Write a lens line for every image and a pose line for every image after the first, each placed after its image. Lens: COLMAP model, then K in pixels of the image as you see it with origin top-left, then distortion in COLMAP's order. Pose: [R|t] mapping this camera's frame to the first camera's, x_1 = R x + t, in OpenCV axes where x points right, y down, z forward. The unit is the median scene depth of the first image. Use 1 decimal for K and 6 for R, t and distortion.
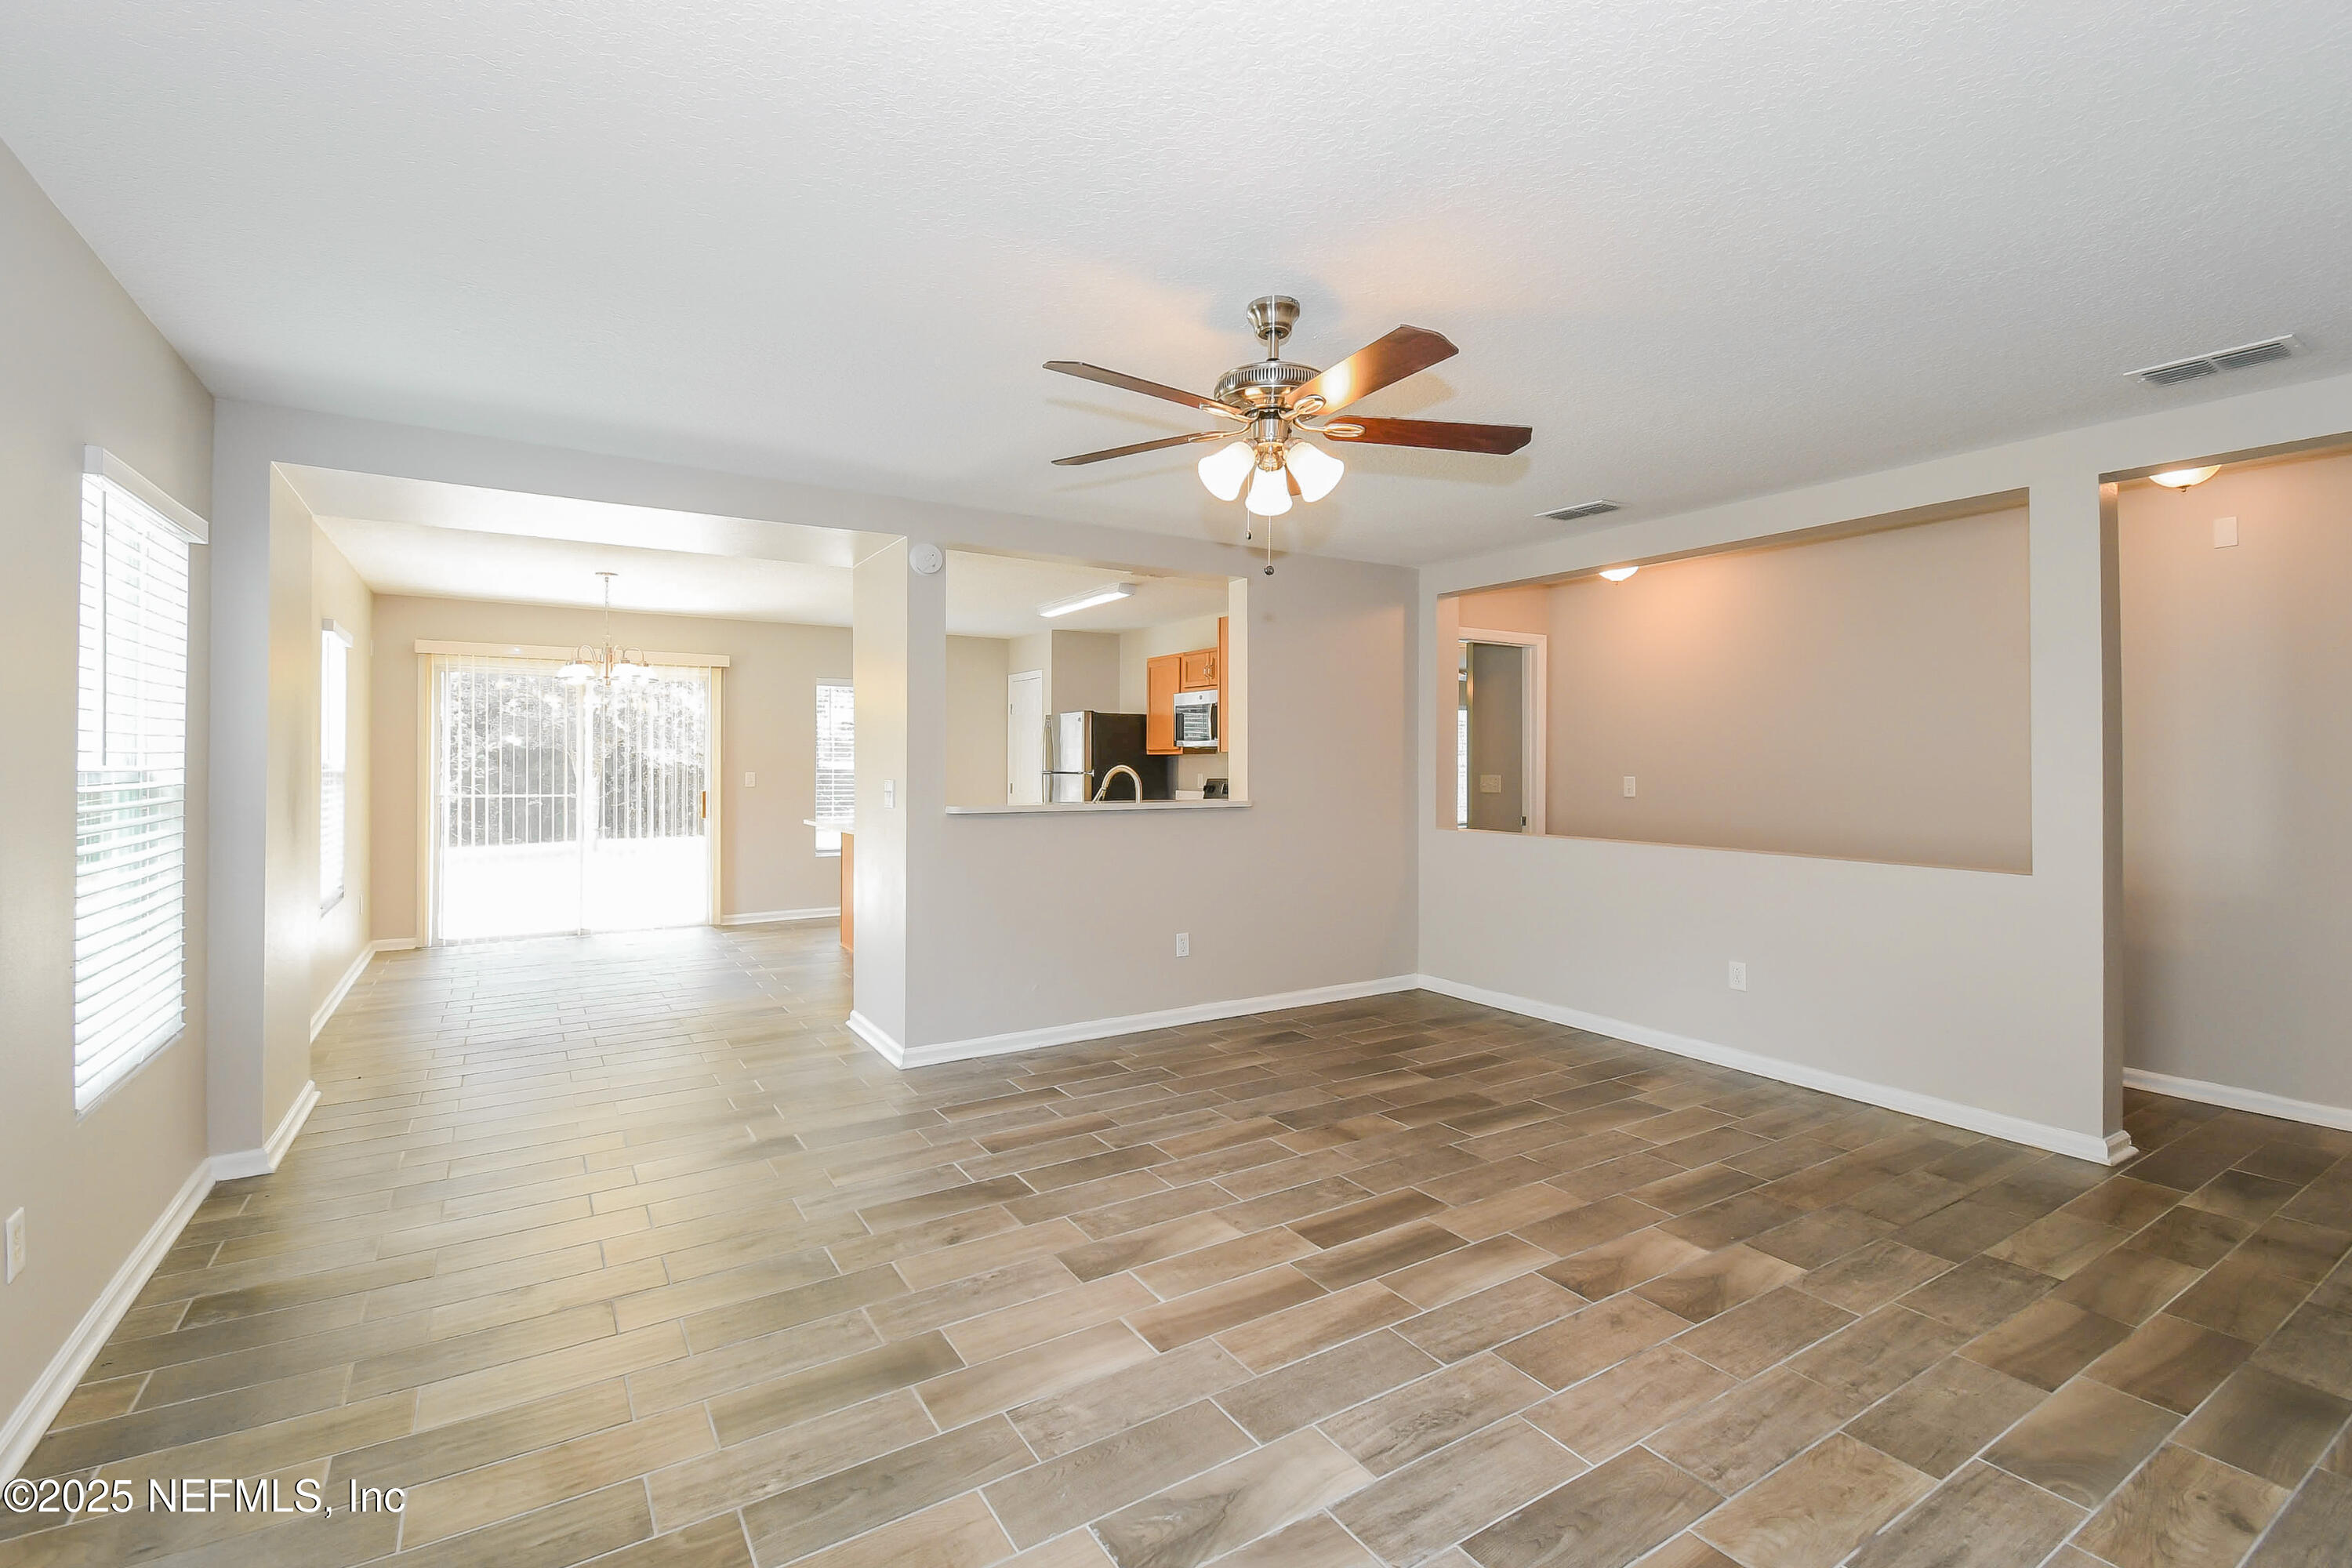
lens RADIAL K [[1052.4, 0, 1149.0], [0, 1052.4, 763.7], [0, 0, 1]] dist [0.040013, -0.026341]
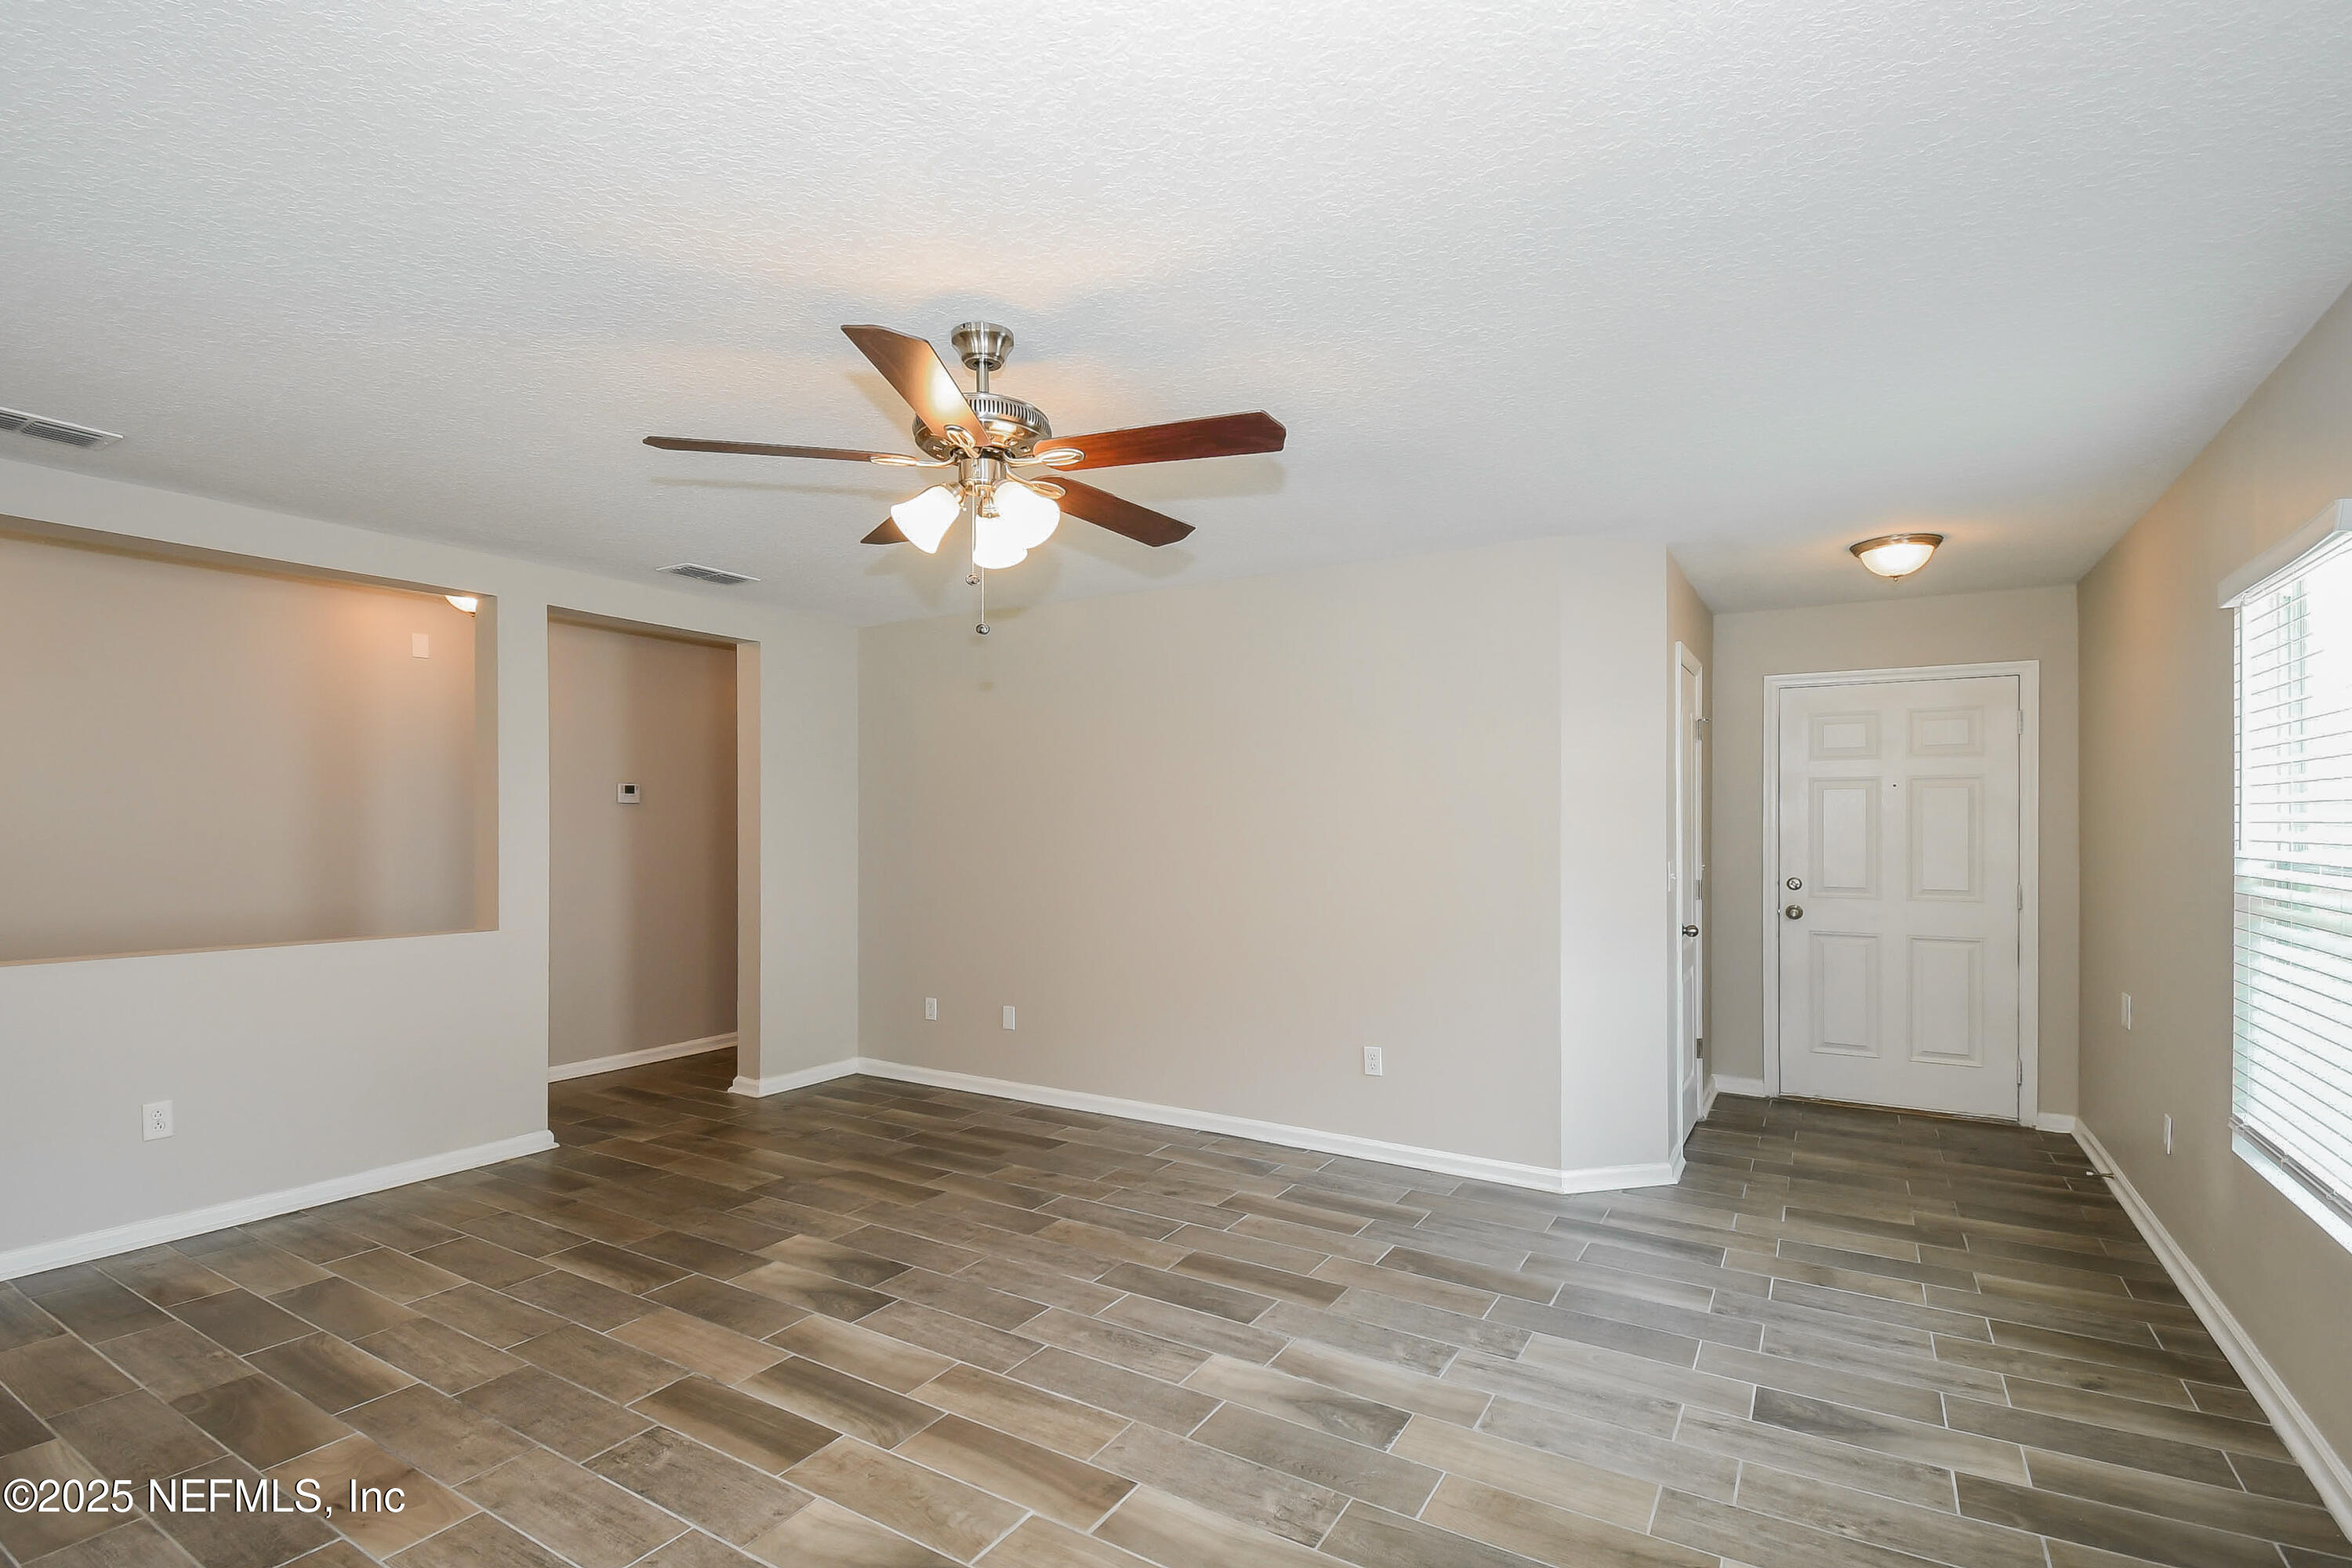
lens RADIAL K [[1052.4, 0, 1149.0], [0, 1052.4, 763.7], [0, 0, 1]] dist [0.040013, -0.026341]
pose [[-0.441337, 0.049237, 0.895990, -0.686216], [-0.003604, 0.998388, -0.056639, -0.009695], [-0.897334, -0.028226, -0.440448, 1.146929]]
